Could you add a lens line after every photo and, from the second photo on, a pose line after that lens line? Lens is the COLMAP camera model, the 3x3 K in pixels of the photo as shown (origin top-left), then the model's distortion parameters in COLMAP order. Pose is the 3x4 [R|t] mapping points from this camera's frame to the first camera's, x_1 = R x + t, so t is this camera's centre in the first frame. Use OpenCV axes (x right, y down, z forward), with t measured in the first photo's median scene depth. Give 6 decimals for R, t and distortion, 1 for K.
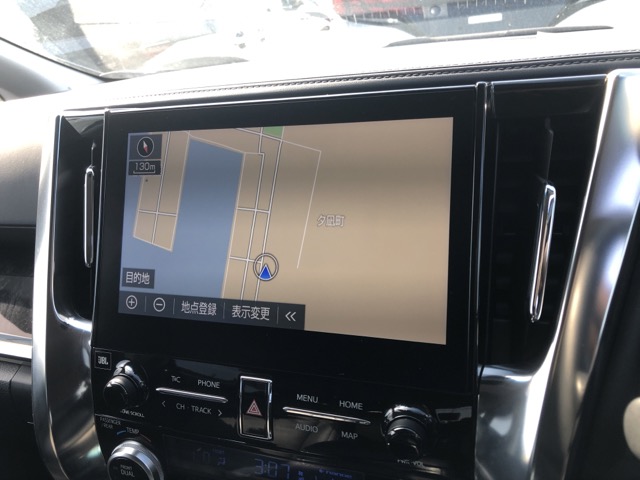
lens RADIAL K [[522.4, 0, 320.0], [0, 522.4, 240.0], [0, 0, 1]] dist [0.001251, -0.009913]
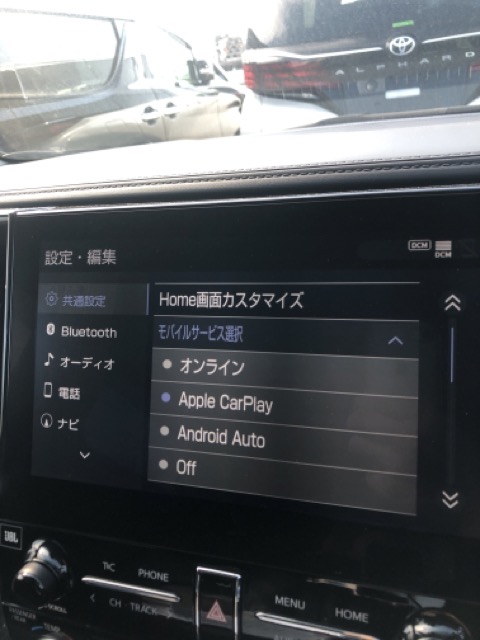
lens RADIAL K [[522.4, 0, 248.1], [0, 522.4, 315.4], [0, 0, 1]] dist [0.001251, -0.009913]
pose [[0.999228, -0.013701, 0.036832, -0.091379], [0.013711, 0.999906, -0.000026, -0.092981], [-0.036828, 0.000531, 0.999321, 0.220174]]
